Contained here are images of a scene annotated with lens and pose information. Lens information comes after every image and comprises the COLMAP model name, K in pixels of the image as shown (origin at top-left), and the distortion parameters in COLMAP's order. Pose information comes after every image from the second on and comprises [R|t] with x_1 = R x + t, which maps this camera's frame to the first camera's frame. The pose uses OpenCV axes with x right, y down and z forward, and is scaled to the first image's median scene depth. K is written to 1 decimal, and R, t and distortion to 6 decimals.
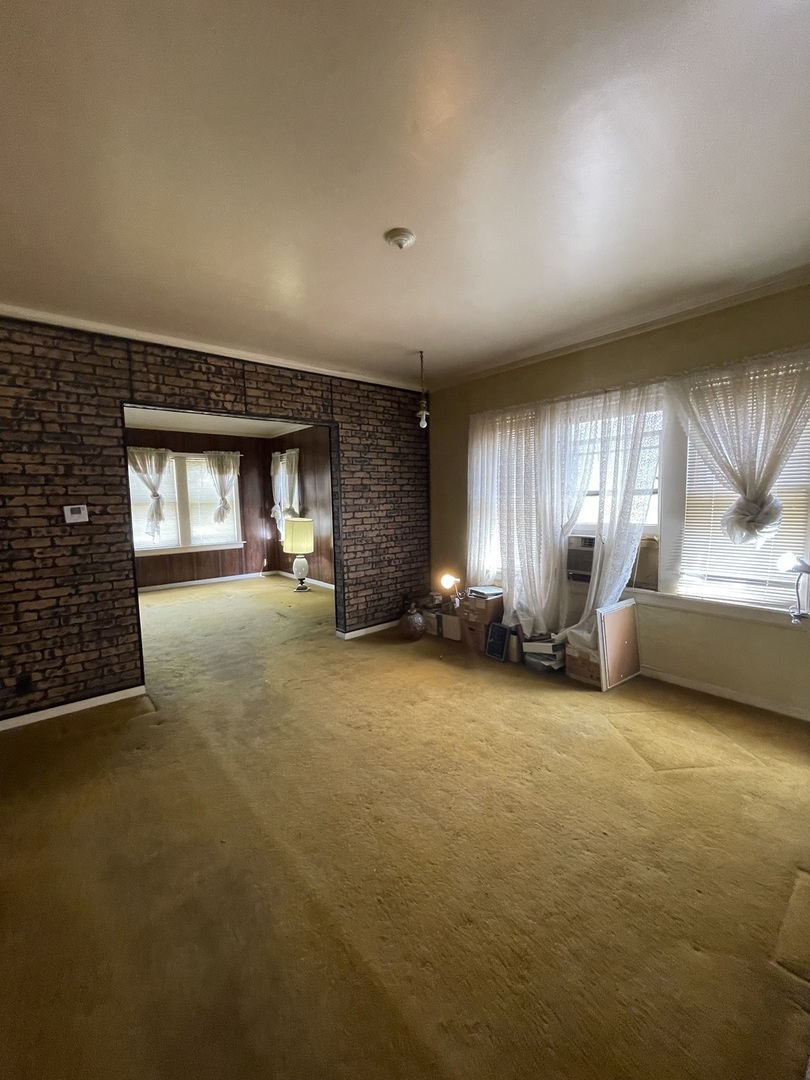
lens RADIAL K [[434.1, 0, 402.6], [0, 434.1, 533.6], [0, 0, 1]] dist [-0.000025, 0.000002]
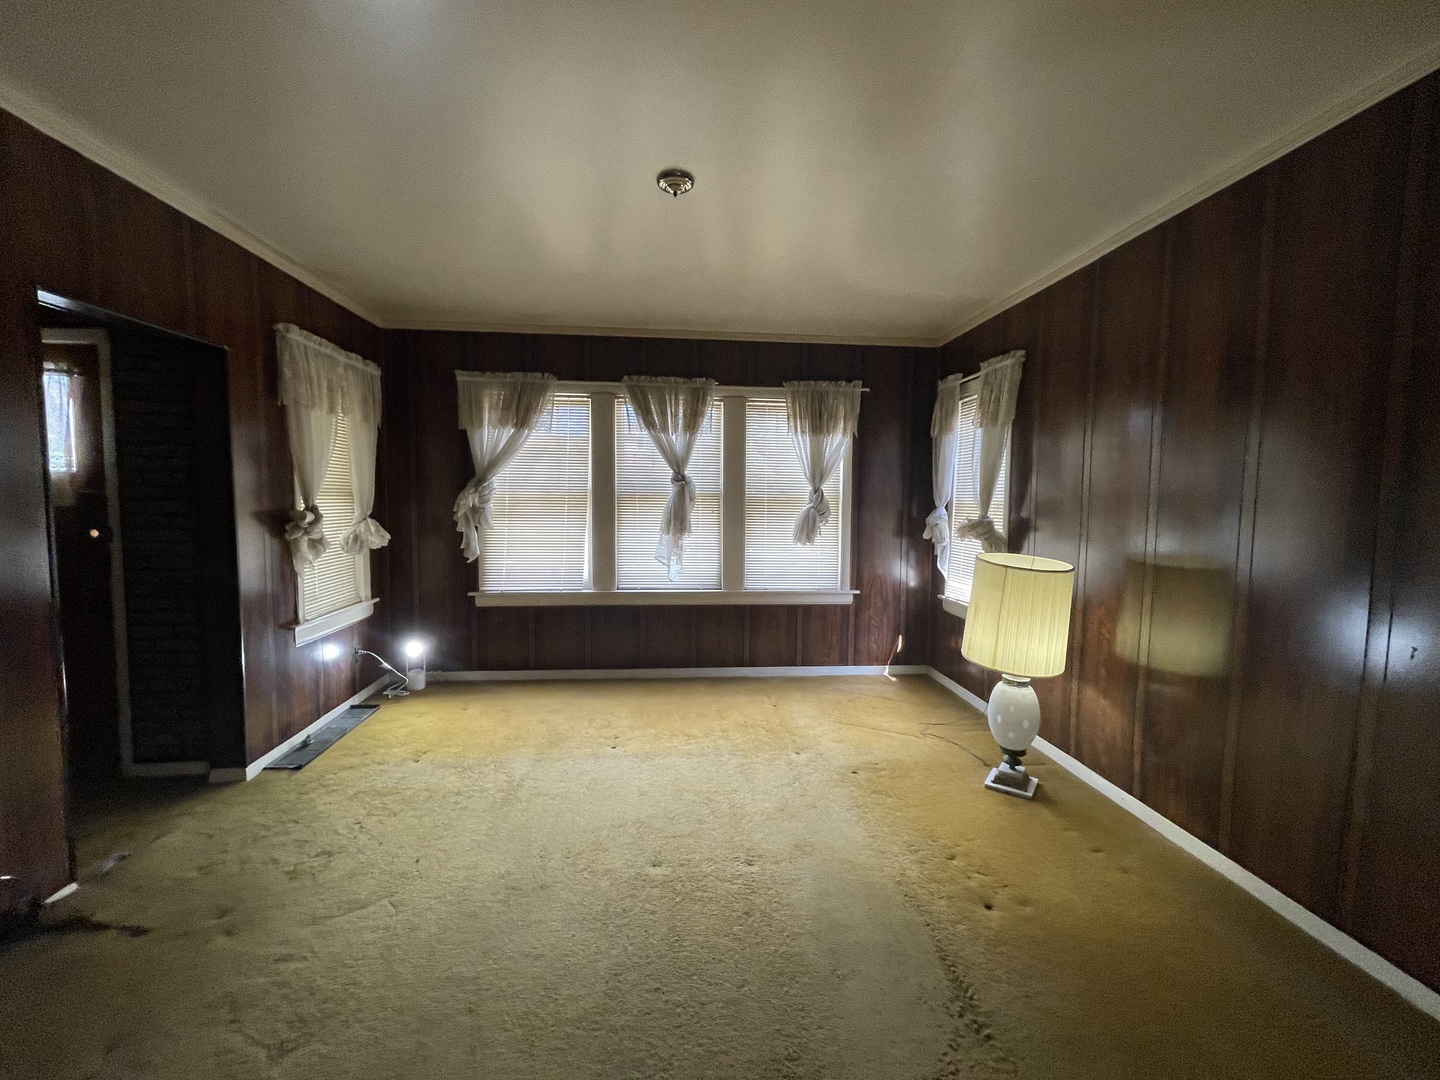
lens RADIAL K [[578.8, 0, 717.1], [0, 578.8, 534.8], [0, 0, 1]] dist [-0.000025, 0.000002]
pose [[0.820092, 0.067130, -0.568281, -0.159468], [-0.076233, 0.997060, 0.007768, -0.031991], [0.567132, 0.036951, 0.822798, 0.459881]]
